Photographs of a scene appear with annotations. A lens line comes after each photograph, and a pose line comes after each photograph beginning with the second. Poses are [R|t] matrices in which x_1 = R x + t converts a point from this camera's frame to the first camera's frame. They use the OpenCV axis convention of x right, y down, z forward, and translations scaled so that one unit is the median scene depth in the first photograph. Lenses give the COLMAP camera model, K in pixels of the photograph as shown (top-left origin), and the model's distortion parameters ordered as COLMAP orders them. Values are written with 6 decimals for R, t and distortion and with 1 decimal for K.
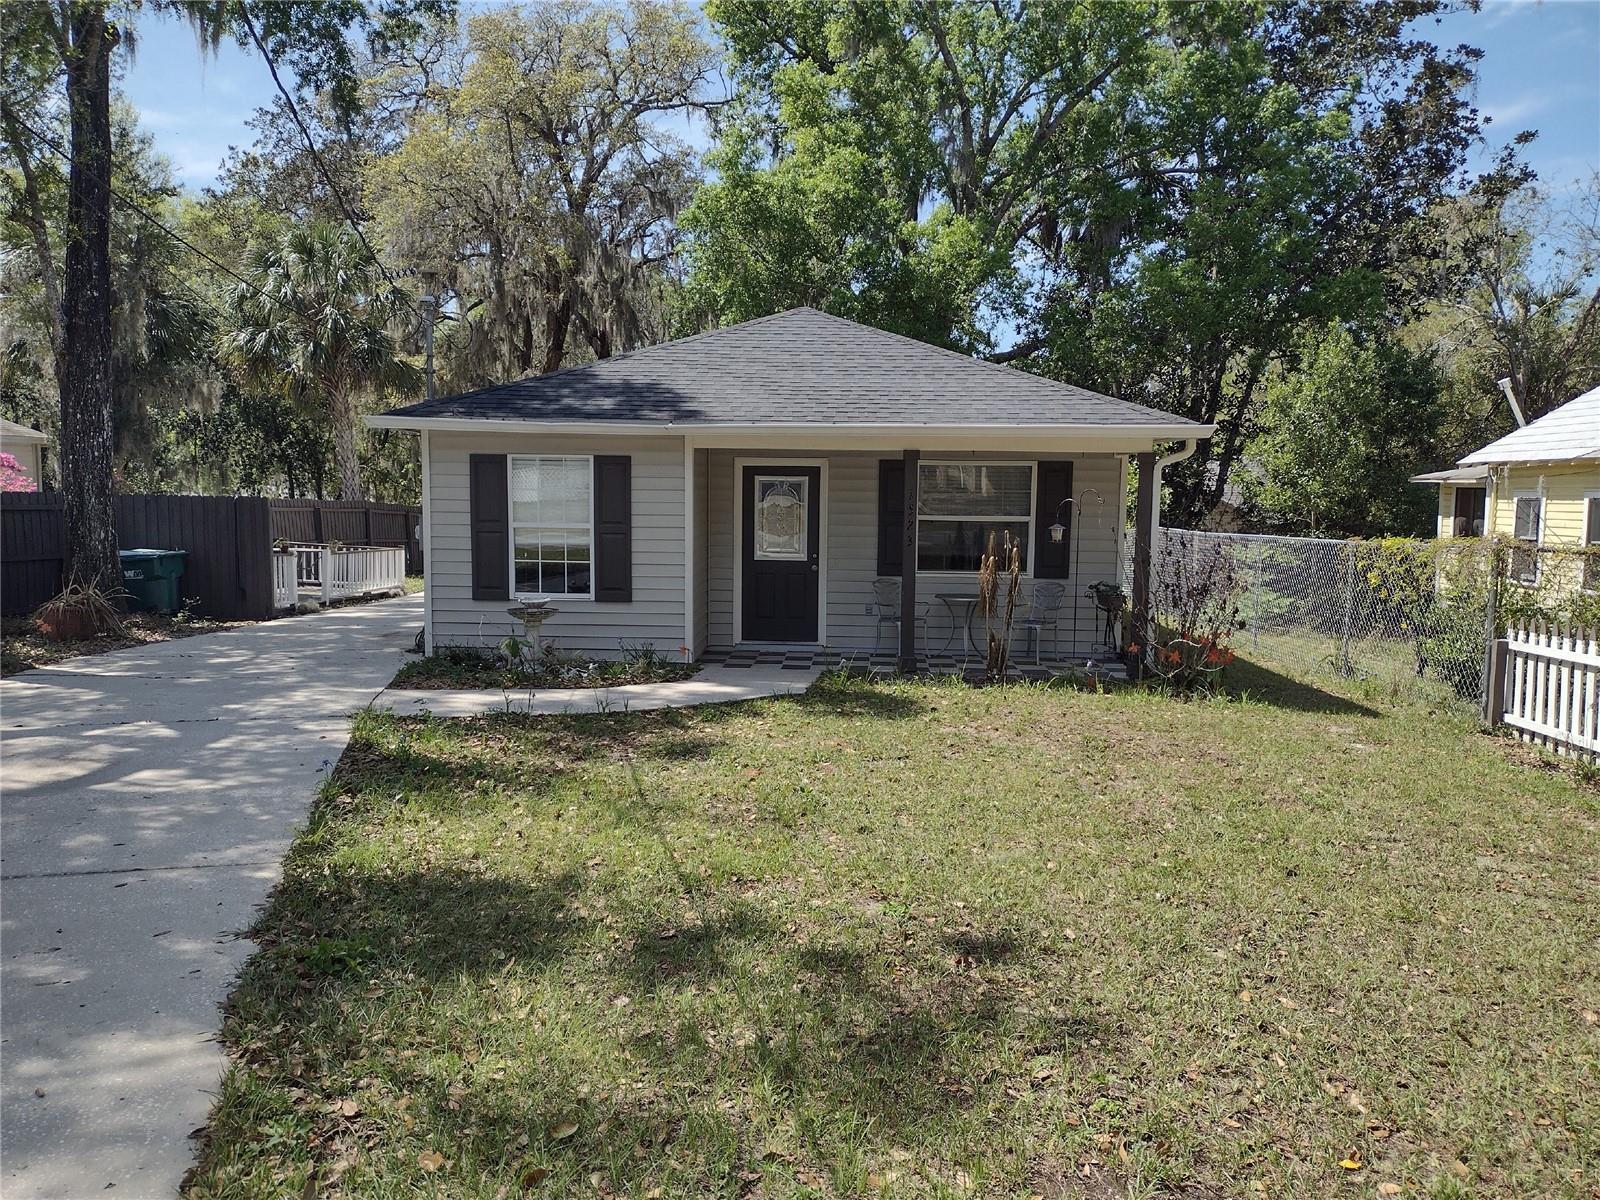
lens RADIAL K [[1189.3, 0, 796.0], [0, 1189.3, 592.0], [0, 0, 1]] dist [0.076400, -0.083909]
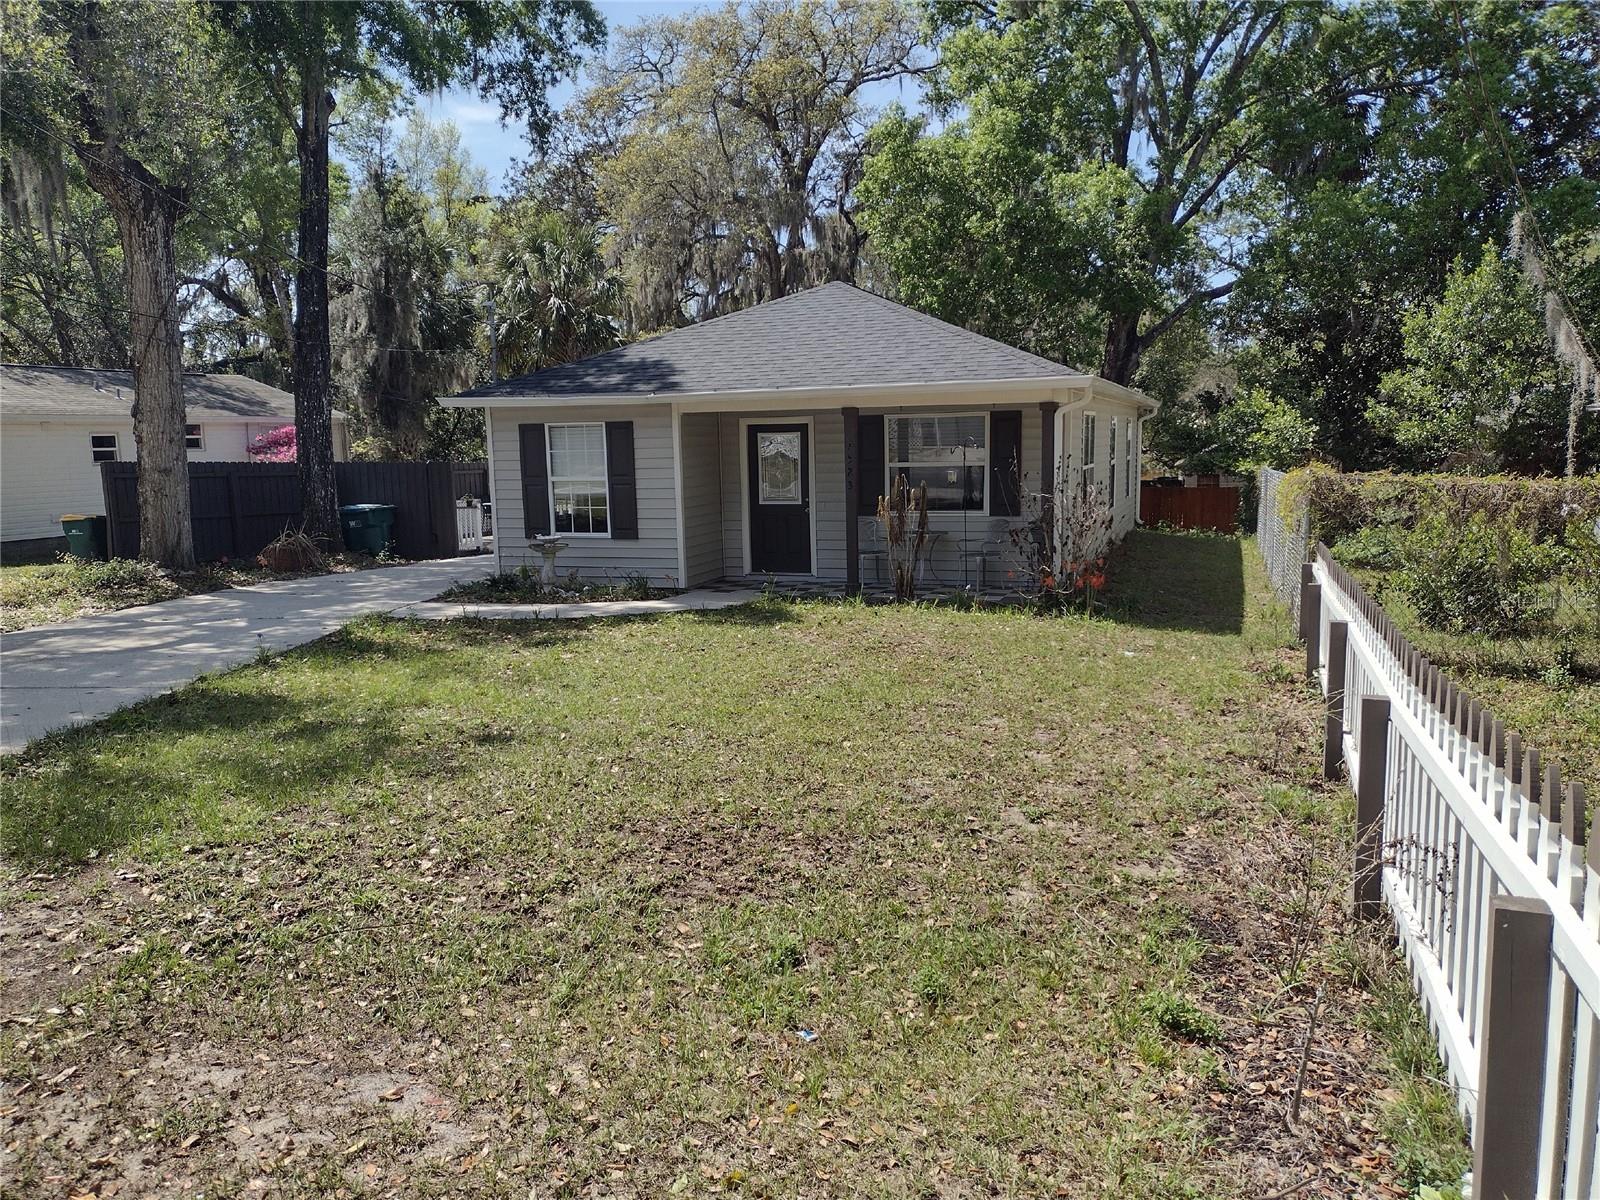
lens RADIAL K [[1189.3, 0, 801.1], [0, 1189.3, 598.1], [0, 0, 1]] dist [0.076400, -0.083909]
pose [[0.960113, 0.005126, -0.279567, 0.346301], [0.007304, 0.999031, 0.043400, 0.015877], [0.279519, -0.043711, 0.959145, -0.138910]]
